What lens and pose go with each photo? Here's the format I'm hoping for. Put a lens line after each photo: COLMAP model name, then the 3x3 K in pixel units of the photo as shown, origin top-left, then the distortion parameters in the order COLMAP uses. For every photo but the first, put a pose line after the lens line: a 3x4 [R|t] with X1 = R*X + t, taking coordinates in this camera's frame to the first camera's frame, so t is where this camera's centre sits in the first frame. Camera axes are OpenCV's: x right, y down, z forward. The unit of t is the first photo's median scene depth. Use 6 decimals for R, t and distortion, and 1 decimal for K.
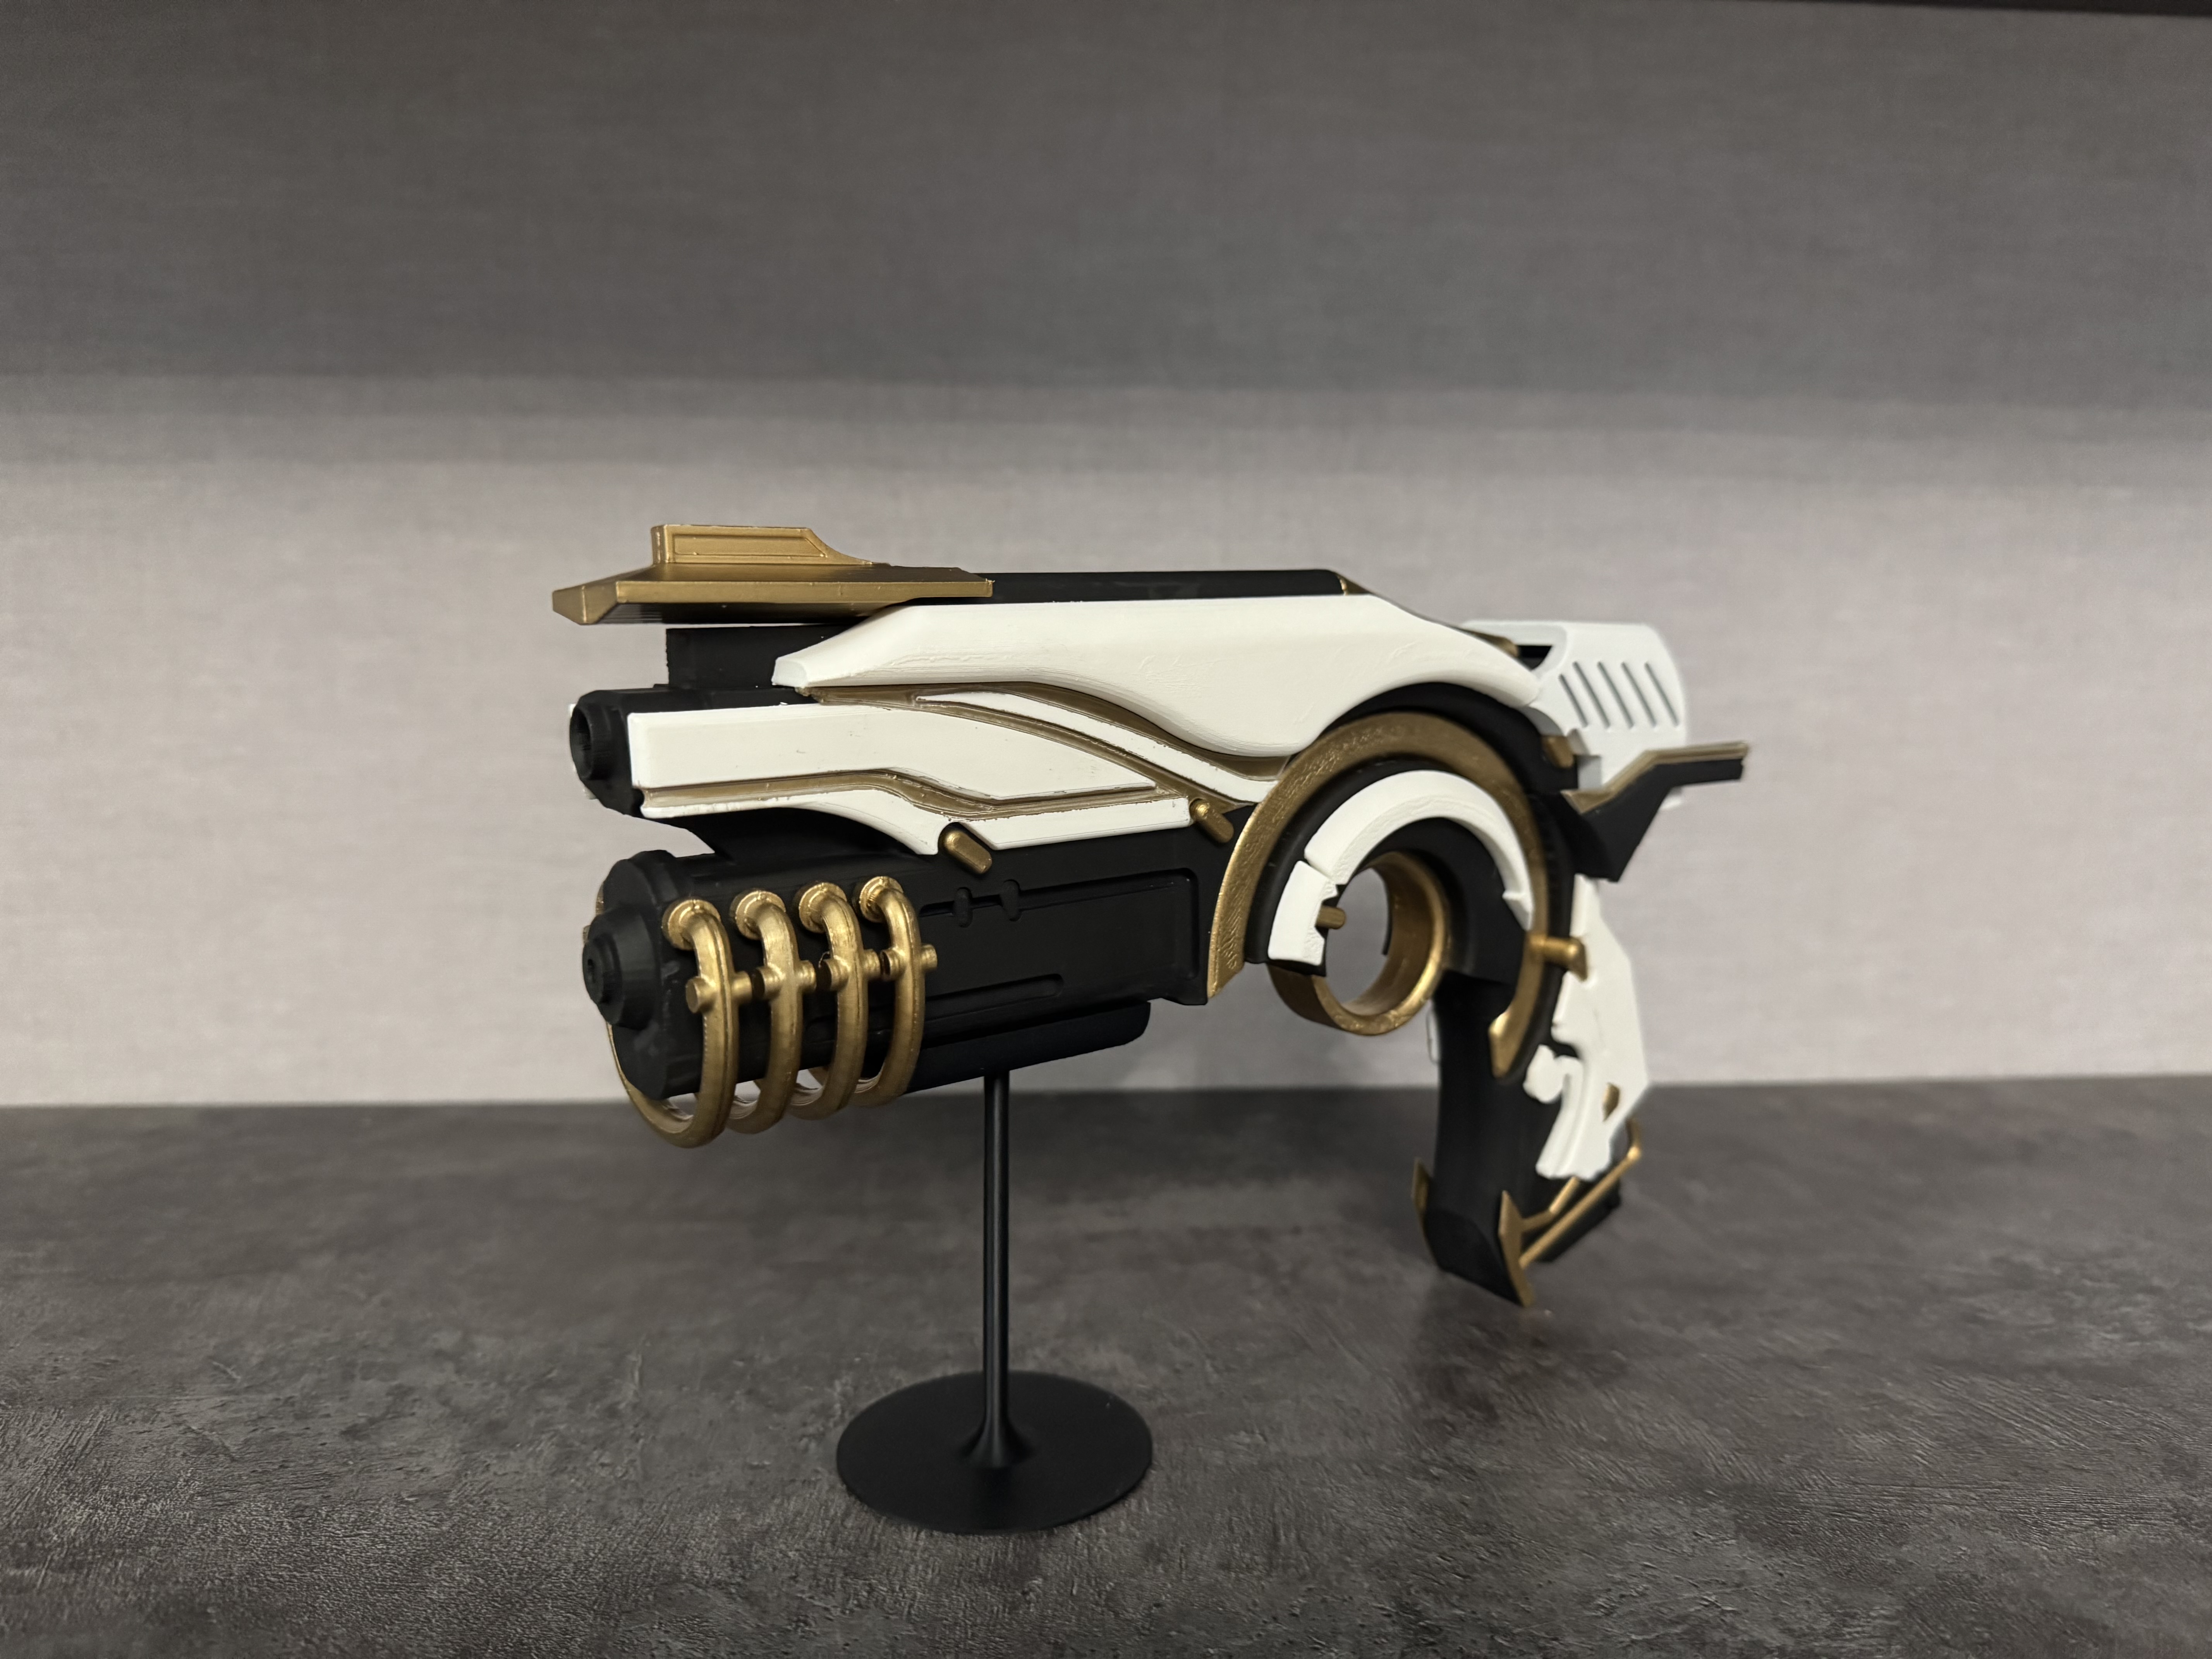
lens RADIAL K [[1533.5, 0, 1106.0], [0, 1533.5, 829.5], [0, 0, 1]] dist [0.001730, -0.000013]
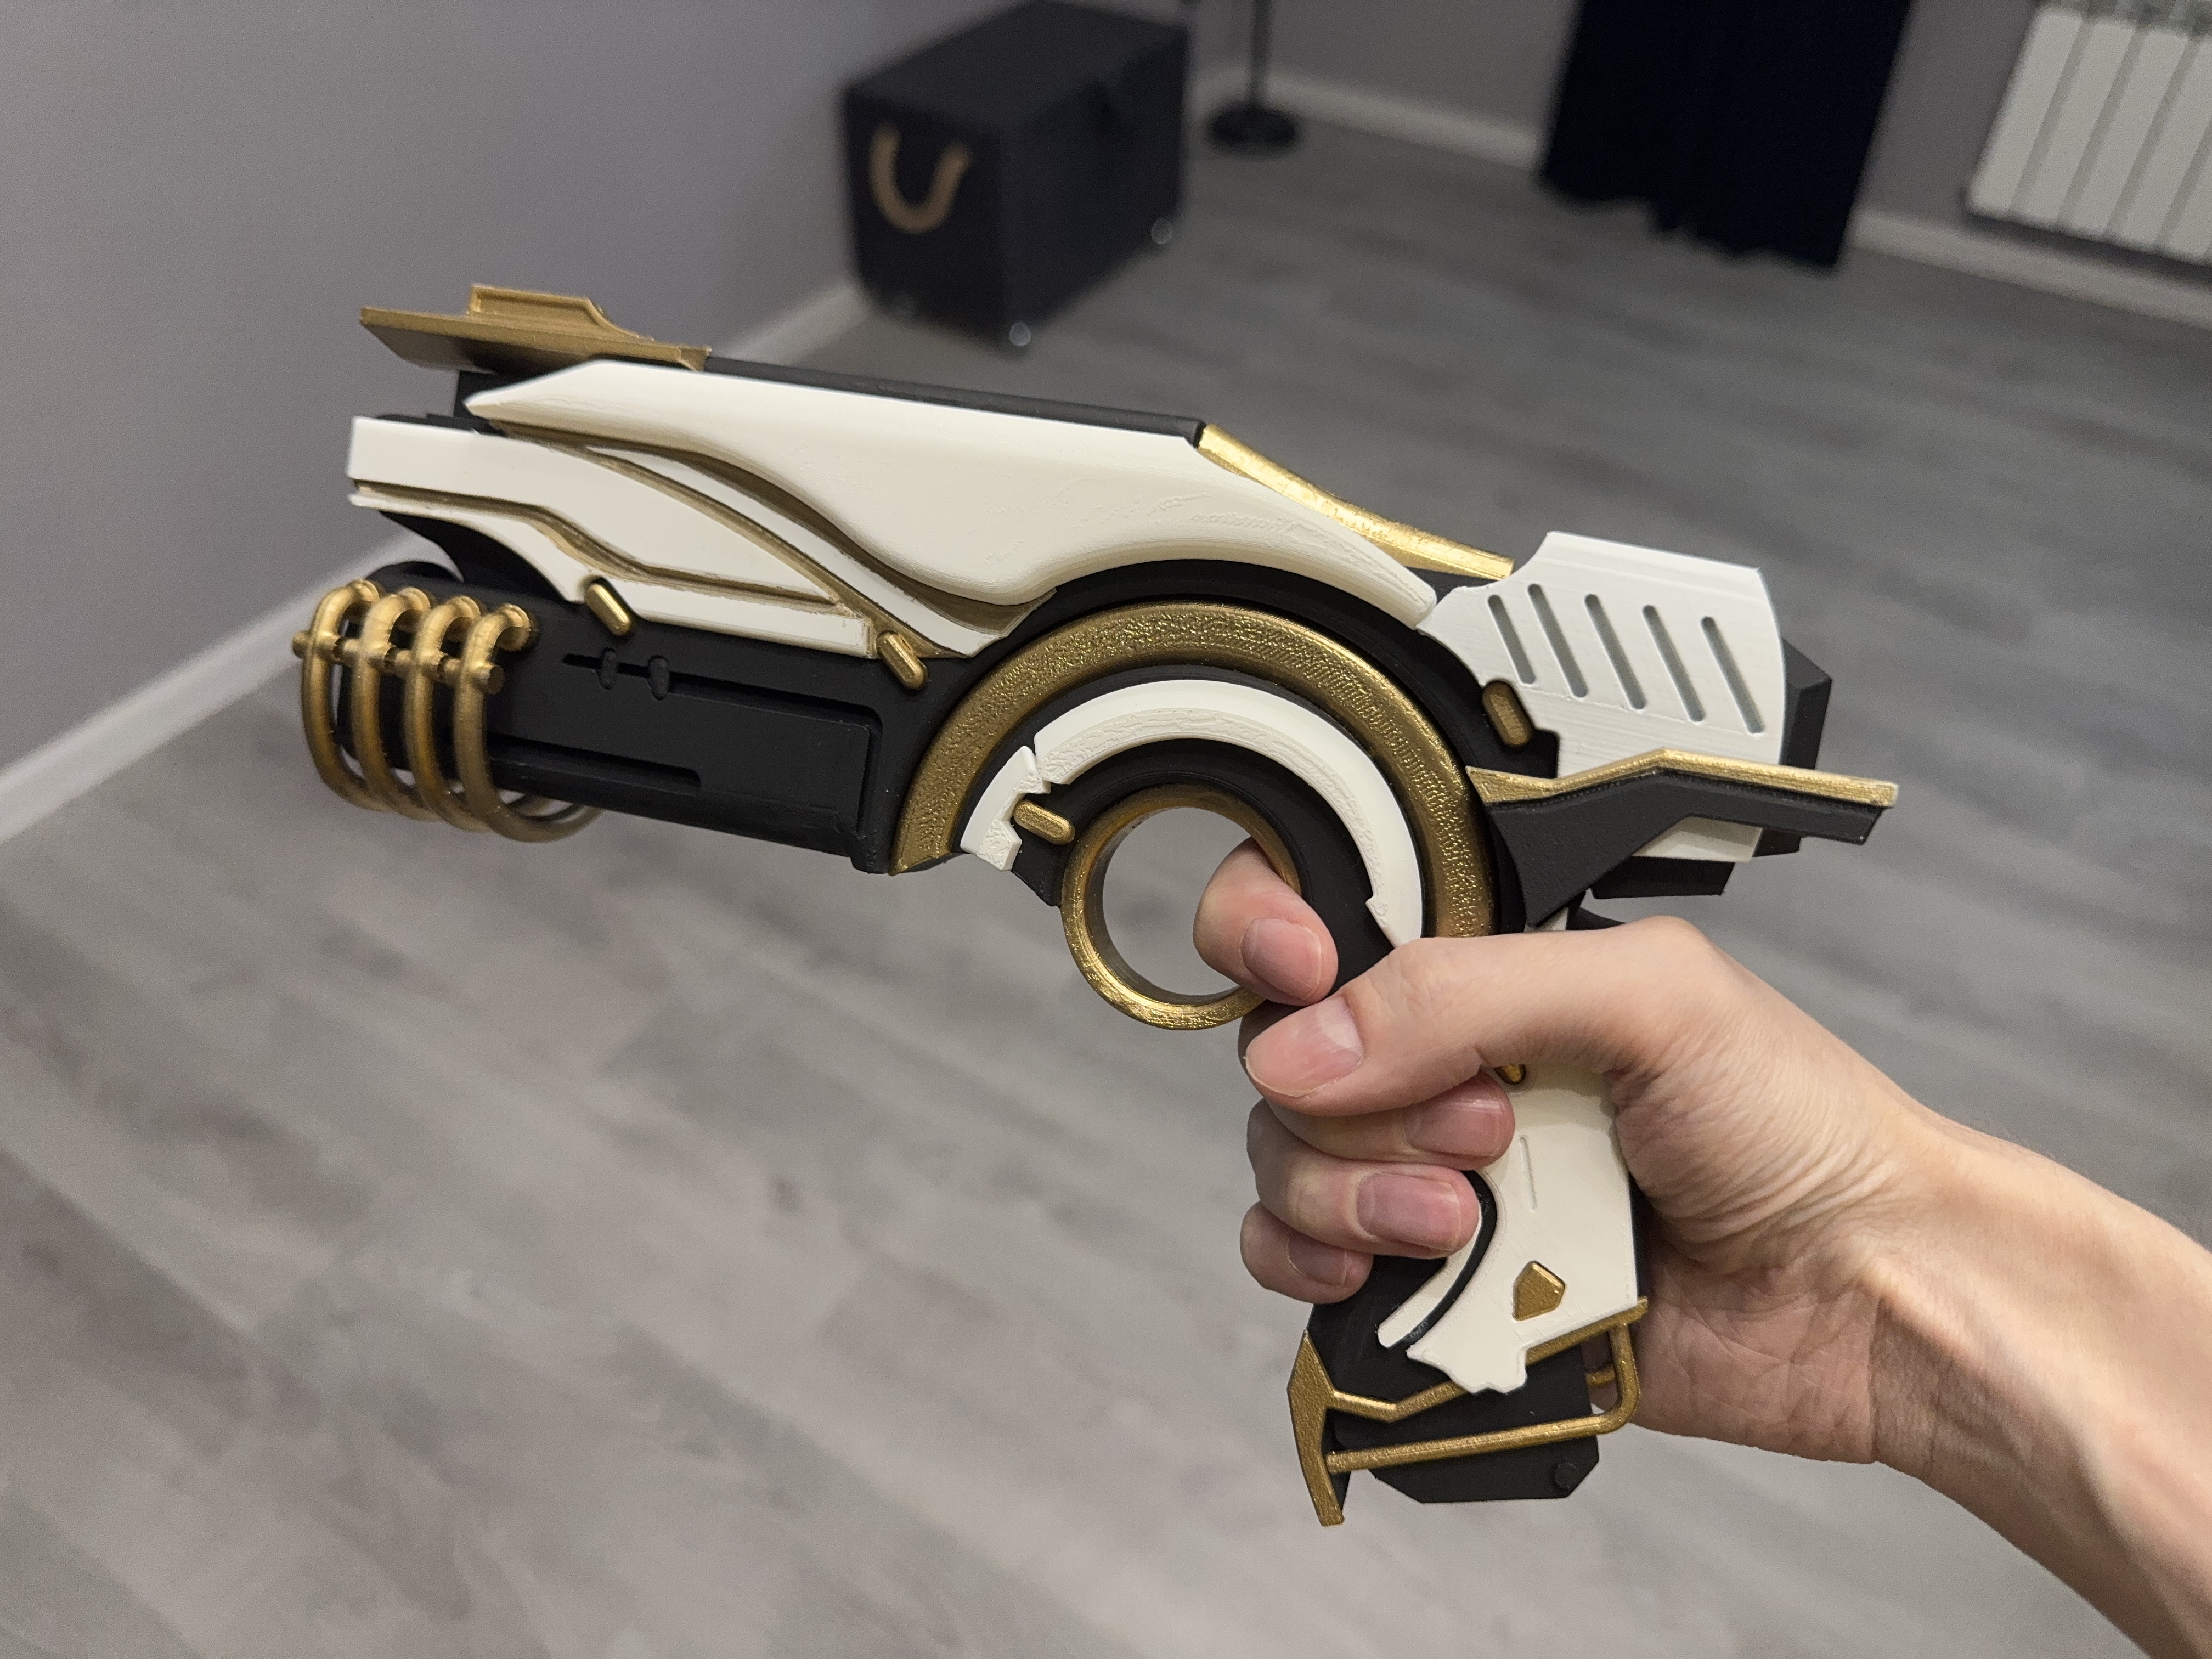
lens RADIAL K [[1533.5, 0, 1106.0], [0, 1533.5, 829.5], [0, 0, 1]] dist [0.001730, -0.000013]
pose [[0.668283, 0.194451, -0.718043, 0.820087], [-0.286228, 0.958137, -0.006922, 0.062325], [0.686637, 0.210150, 0.695964, 0.508635]]
